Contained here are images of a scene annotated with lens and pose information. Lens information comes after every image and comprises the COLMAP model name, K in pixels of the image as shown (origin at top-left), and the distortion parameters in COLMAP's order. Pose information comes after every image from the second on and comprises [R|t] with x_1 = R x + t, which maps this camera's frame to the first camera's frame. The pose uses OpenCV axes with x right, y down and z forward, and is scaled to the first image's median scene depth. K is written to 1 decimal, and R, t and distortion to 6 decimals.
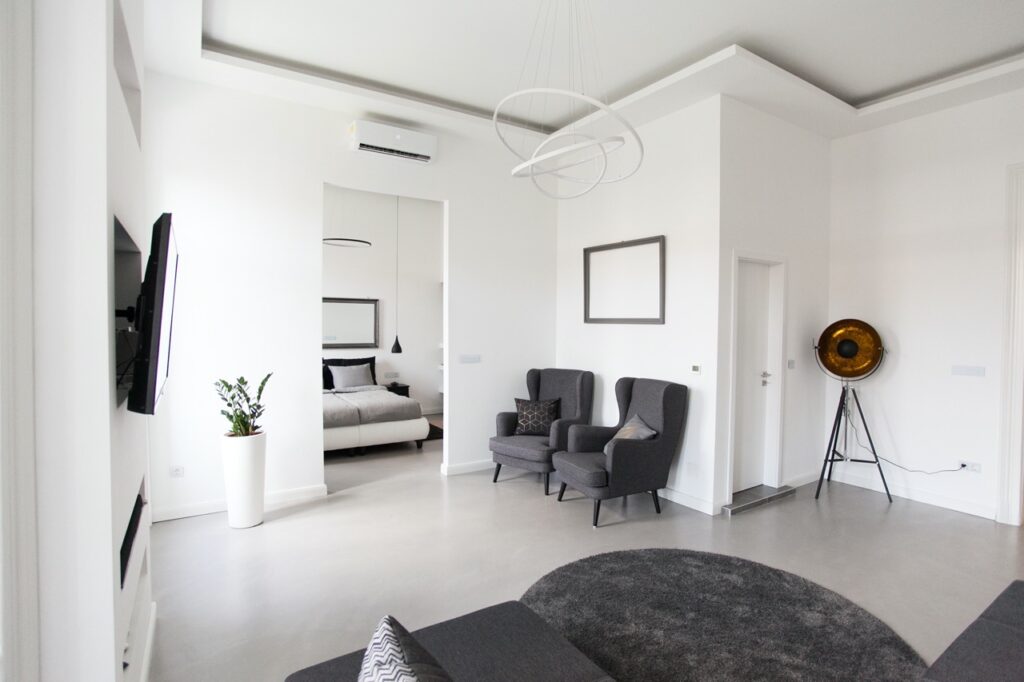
lens RADIAL K [[508.9, 0, 507.4], [0, 508.9, 336.0], [0, 0, 1]] dist [-0.064090, 0.012307]
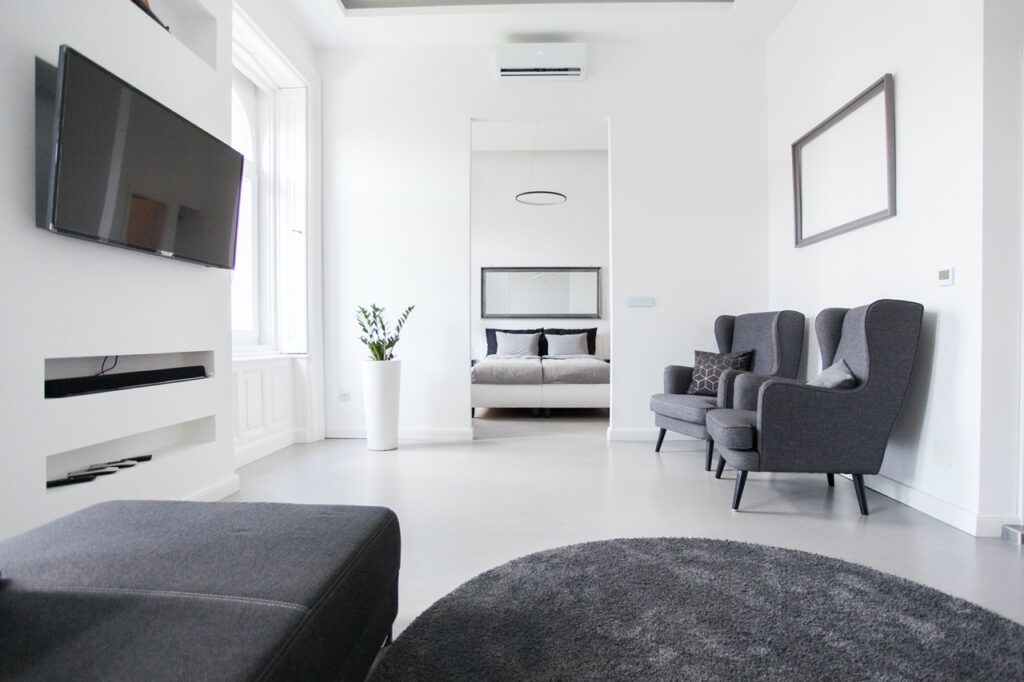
lens RADIAL K [[508.9, 0, 510.1], [0, 508.9, 337.9], [0, 0, 1]] dist [-0.064090, 0.012307]
pose [[0.824822, 0.002337, -0.565387, 0.258243], [-0.013183, 0.999799, -0.015099, 0.140360], [0.565239, 0.019908, 0.824687, 0.240832]]
